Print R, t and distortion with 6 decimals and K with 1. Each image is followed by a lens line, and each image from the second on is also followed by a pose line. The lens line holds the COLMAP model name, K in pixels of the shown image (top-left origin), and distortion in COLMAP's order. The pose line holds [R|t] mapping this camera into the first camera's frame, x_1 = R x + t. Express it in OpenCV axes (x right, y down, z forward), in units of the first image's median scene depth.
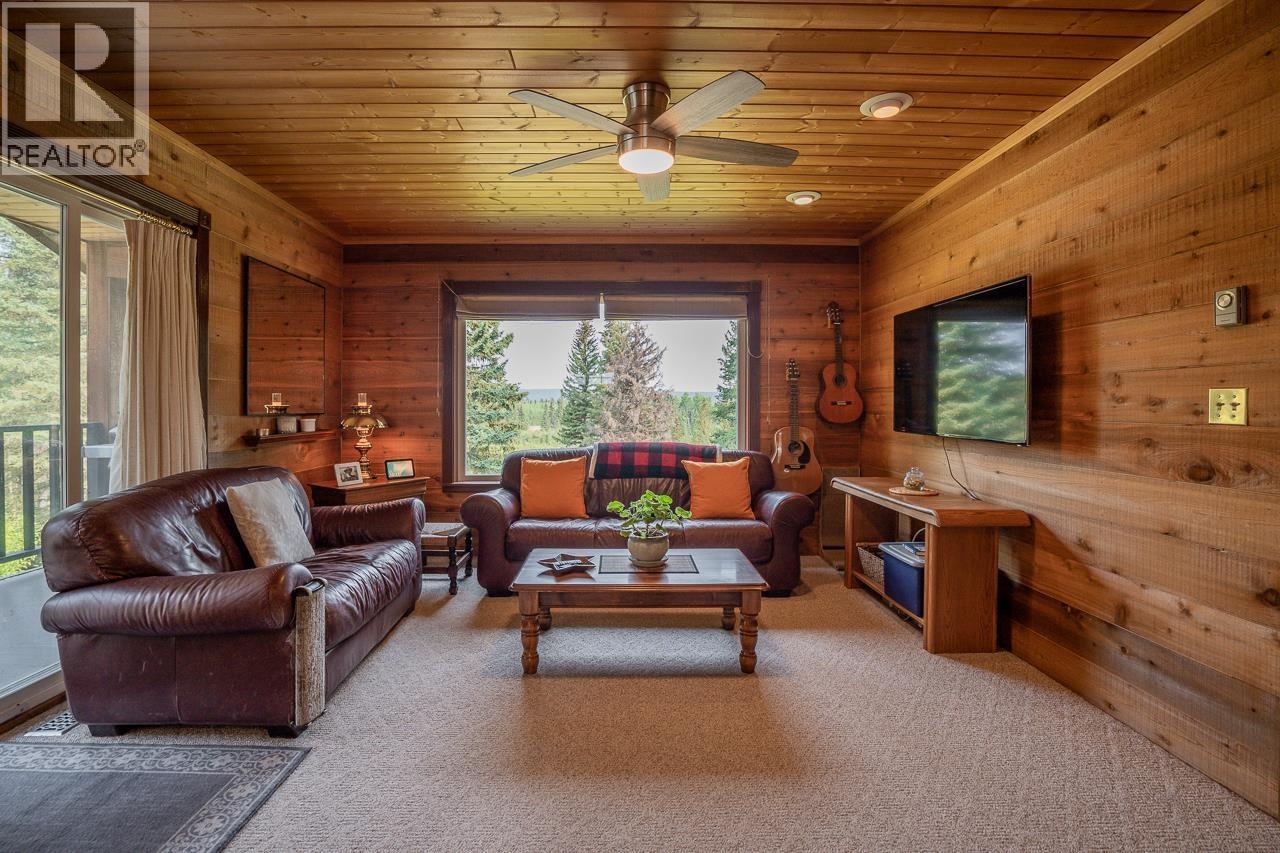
lens RADIAL K [[615.4, 0, 633.6], [0, 615.4, 414.8], [0, 0, 1]] dist [-0.062674, 0.026489]
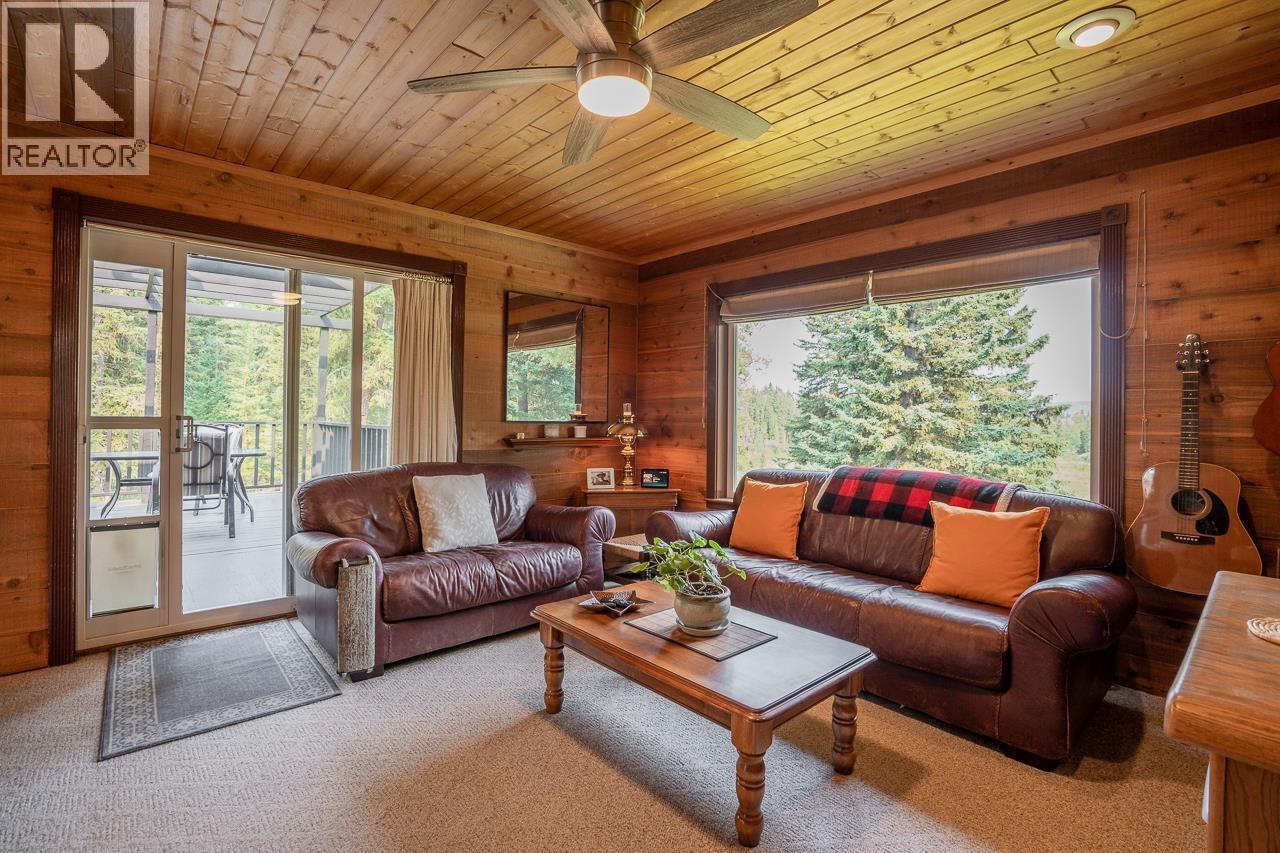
lens RADIAL K [[615.4, 0, 633.6], [0, 615.4, 414.8], [0, 0, 1]] dist [-0.062674, 0.026489]
pose [[0.637571, 0.007557, -0.770355, 0.374597], [-0.024722, 0.999638, -0.010655, -0.004543], [0.769995, 0.025838, 0.637527, 0.322356]]
